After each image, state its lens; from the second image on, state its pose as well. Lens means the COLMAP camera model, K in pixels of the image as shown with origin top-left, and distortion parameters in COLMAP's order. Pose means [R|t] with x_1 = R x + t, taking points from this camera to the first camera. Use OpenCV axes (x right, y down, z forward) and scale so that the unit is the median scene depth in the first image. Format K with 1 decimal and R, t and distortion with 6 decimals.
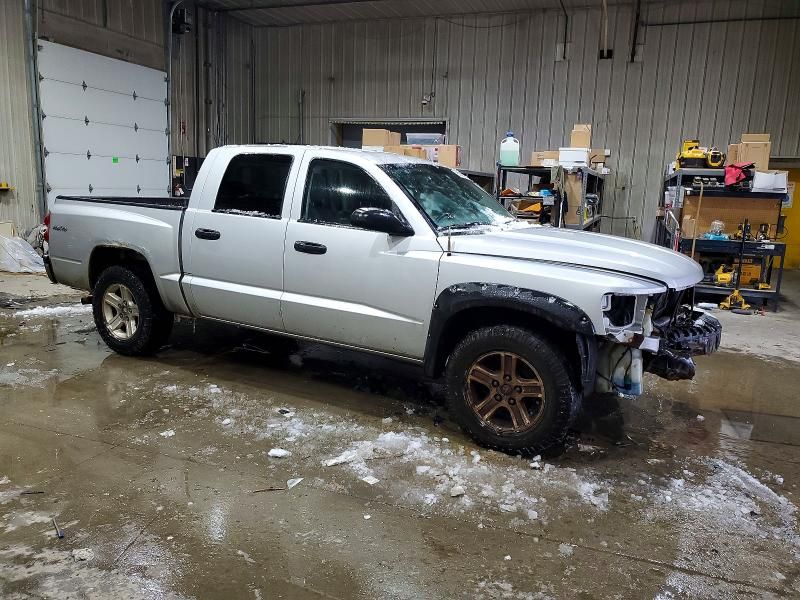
lens RADIAL K [[653.2, 0, 400.0], [0, 653.2, 300.0], [0, 0, 1]] dist [0.004548, -0.003237]
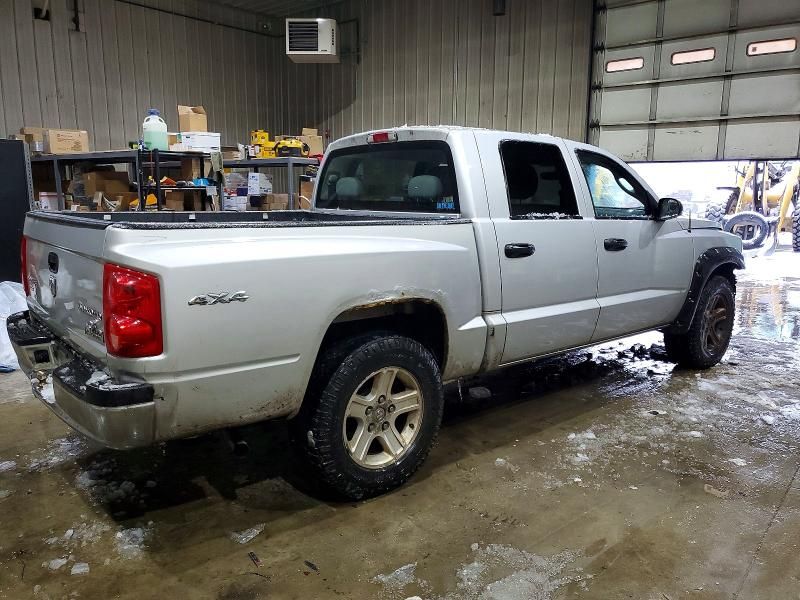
lens RADIAL K [[653.2, 0, 400.0], [0, 653.2, 300.0], [0, 0, 1]] dist [0.004548, -0.003237]
pose [[0.303065, -0.196356, 0.932521, -1.032302], [0.171583, 0.973794, 0.149283, -0.179065], [-0.937396, 0.114762, 0.328814, 0.896839]]
